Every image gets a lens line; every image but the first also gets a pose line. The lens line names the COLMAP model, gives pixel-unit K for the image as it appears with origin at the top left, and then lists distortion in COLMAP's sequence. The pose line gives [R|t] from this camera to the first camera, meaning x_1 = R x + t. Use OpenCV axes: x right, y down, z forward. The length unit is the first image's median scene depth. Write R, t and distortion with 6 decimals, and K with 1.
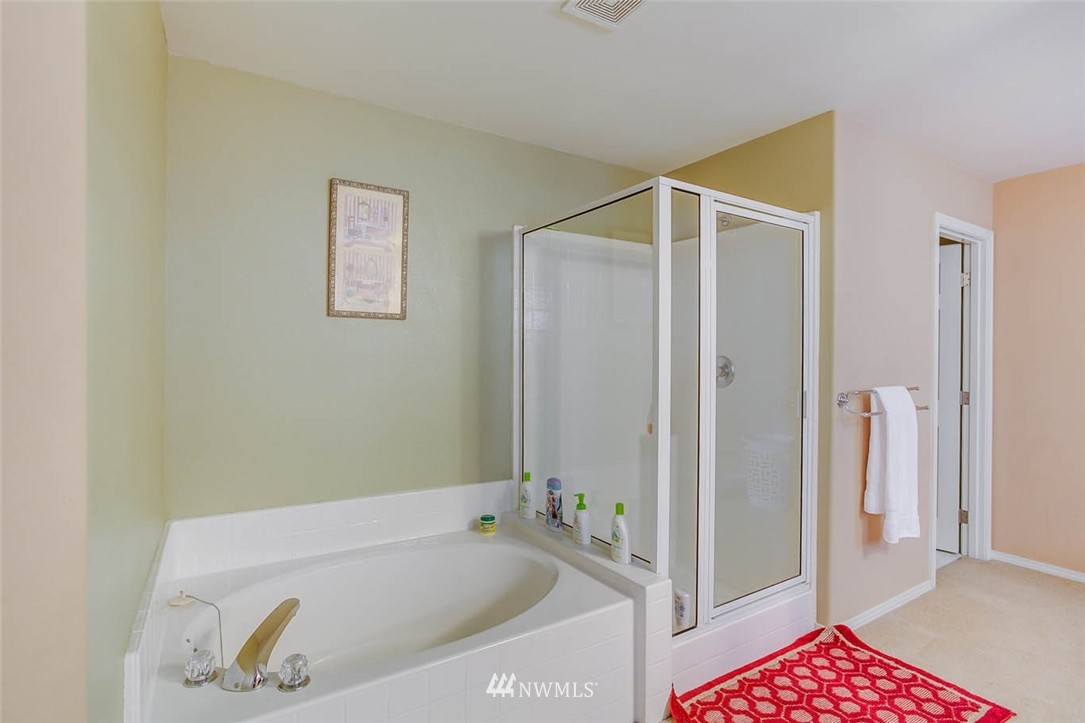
lens RADIAL K [[522.3, 0, 541.4], [0, 522.3, 355.1], [0, 0, 1]] dist [0.000087, 0.000922]
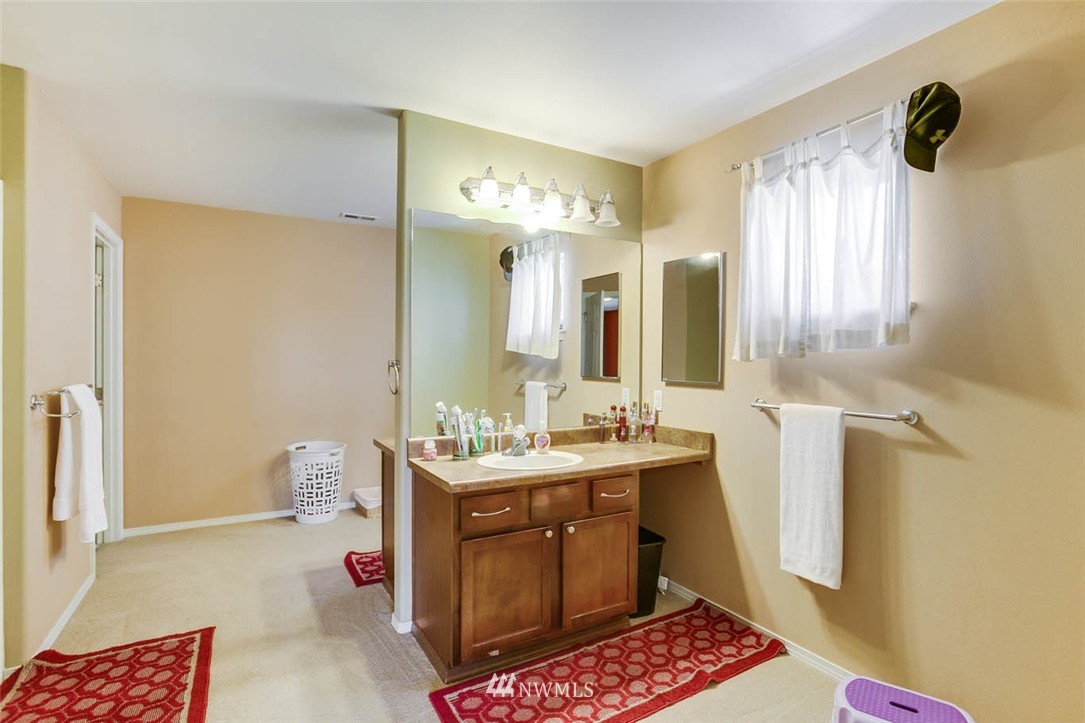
lens RADIAL K [[522.3, 0, 542.4], [0, 522.3, 363.6], [0, 0, 1]] dist [0.000087, 0.000922]
pose [[0.036611, -0.014147, 0.999229, -0.314318], [-0.006114, 0.999878, 0.014381, 0.002000], [-0.999311, -0.006636, 0.036520, 0.120600]]
